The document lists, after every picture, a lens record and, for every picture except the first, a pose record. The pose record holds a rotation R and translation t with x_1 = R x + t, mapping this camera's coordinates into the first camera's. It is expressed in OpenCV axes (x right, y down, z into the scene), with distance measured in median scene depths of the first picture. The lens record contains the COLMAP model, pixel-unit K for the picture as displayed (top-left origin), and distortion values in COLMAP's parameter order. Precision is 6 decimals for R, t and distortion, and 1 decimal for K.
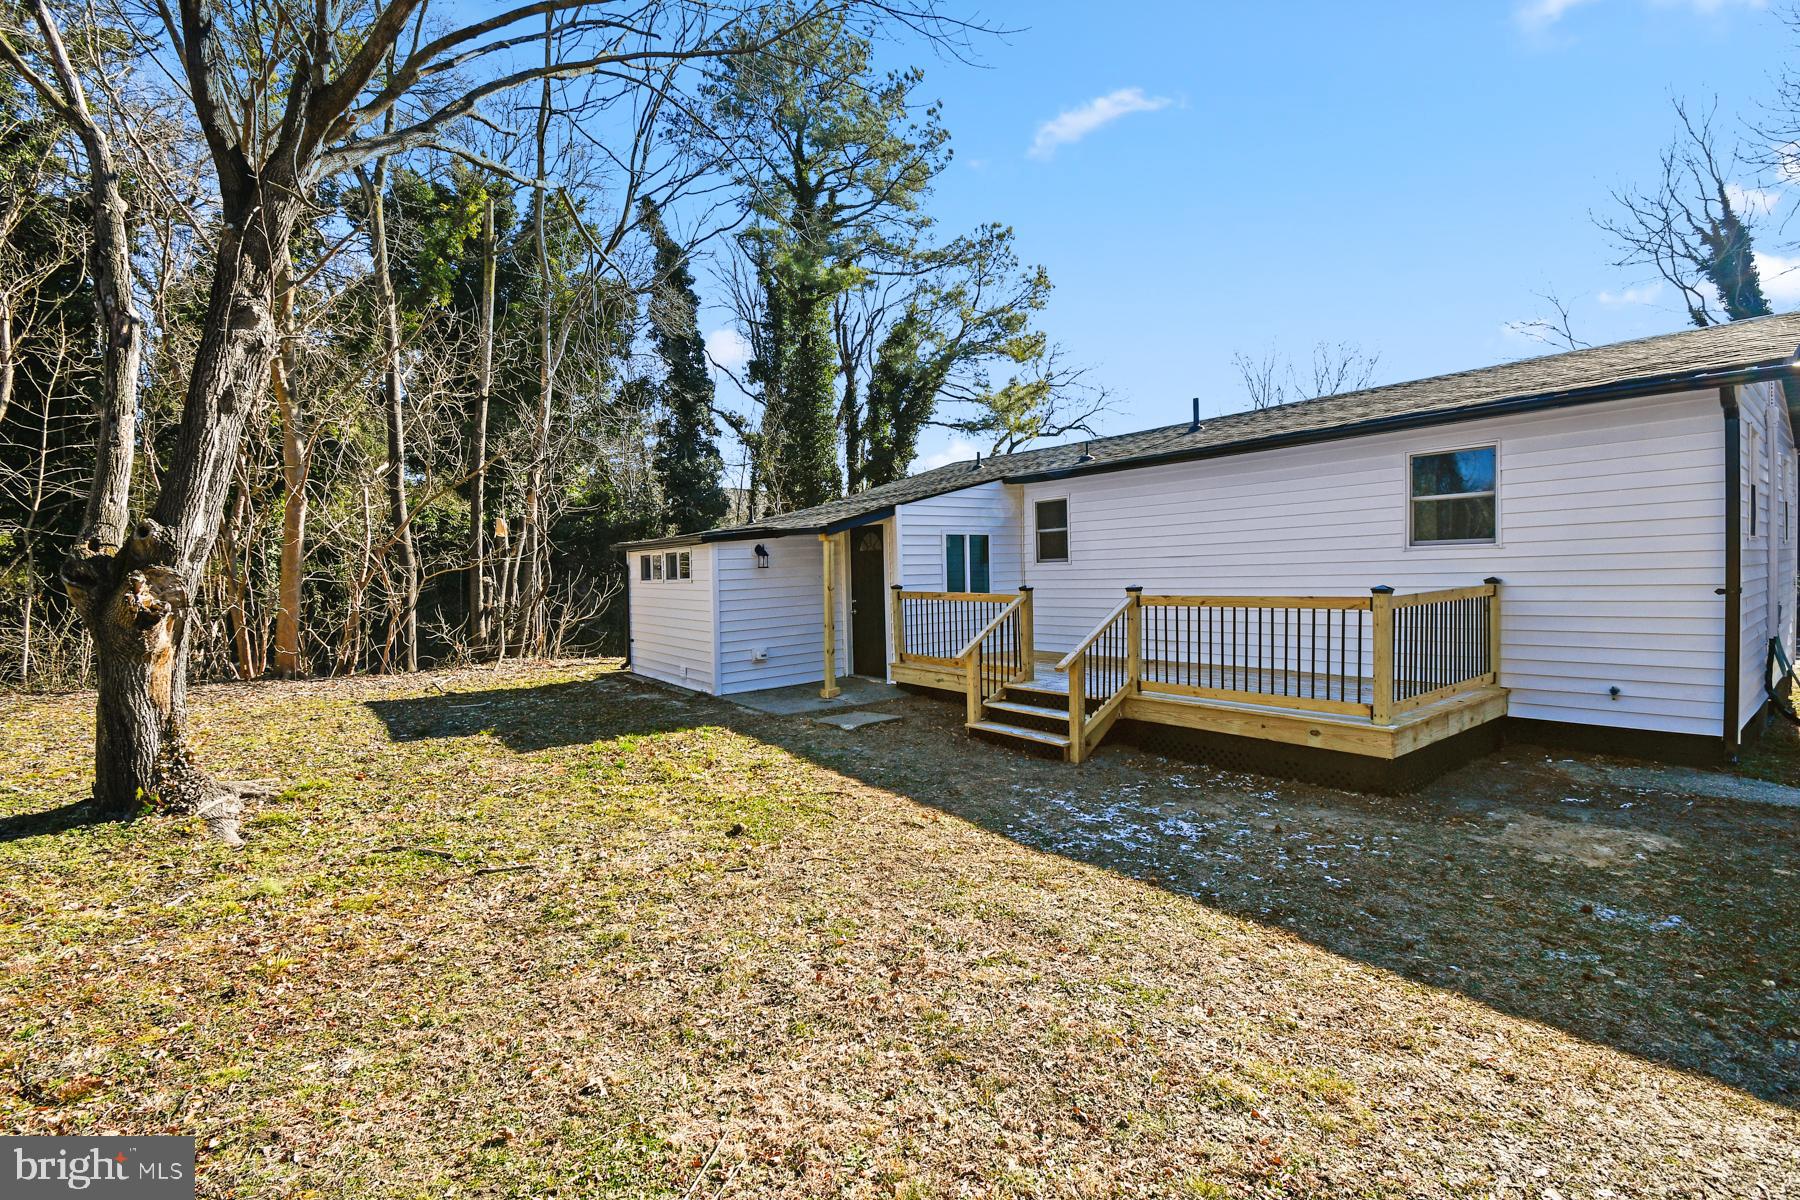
lens RADIAL K [[775.4, 0, 891.8], [0, 775.4, 595.2], [0, 0, 1]] dist [-0.004437, -0.008708]
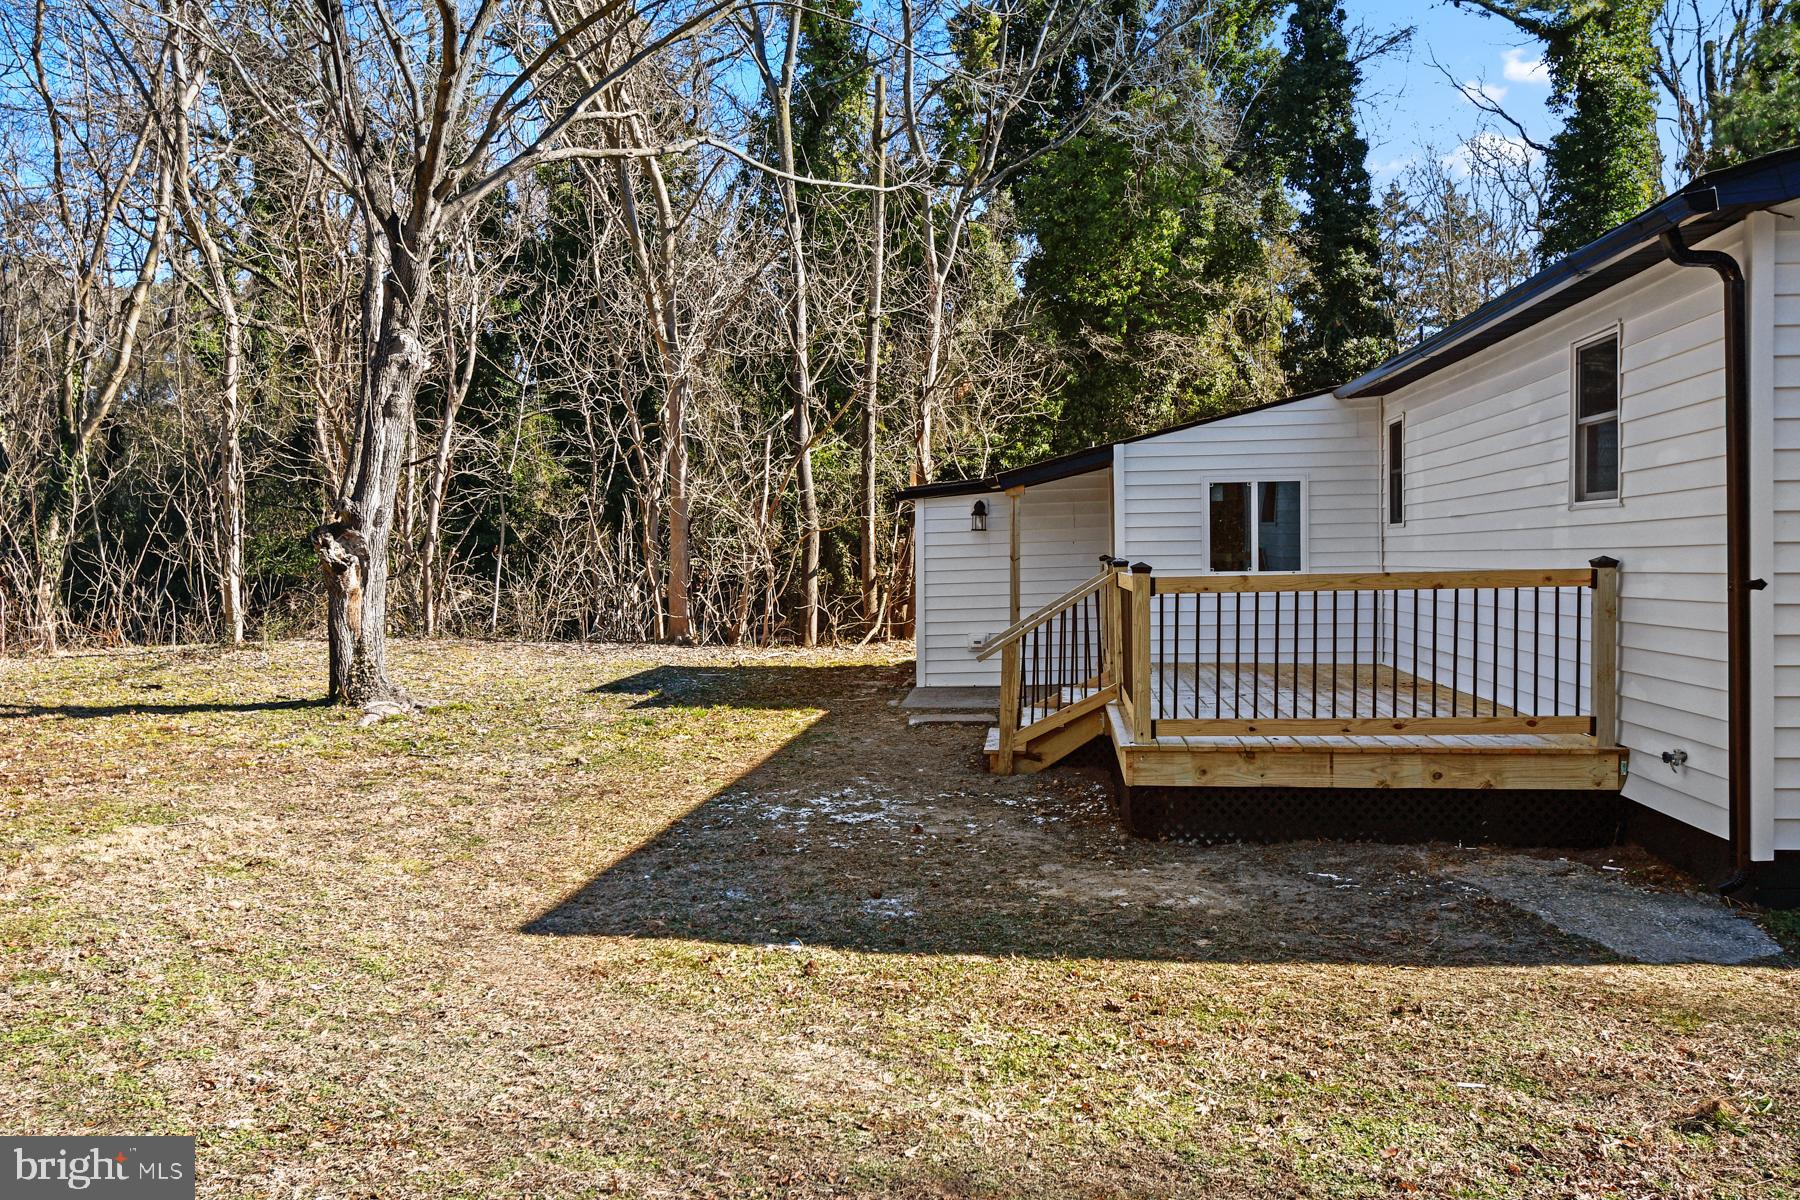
lens RADIAL K [[1486.2, 0, 898.8], [0, 1486.2, 599.7], [0, 0, 1]] dist [0.001789, -0.015386]
pose [[0.721230, 0.036916, -0.691712, 1.104187], [-0.025219, 0.999316, 0.027037, -0.006478], [0.692237, -0.002056, 0.721668, -0.182690]]
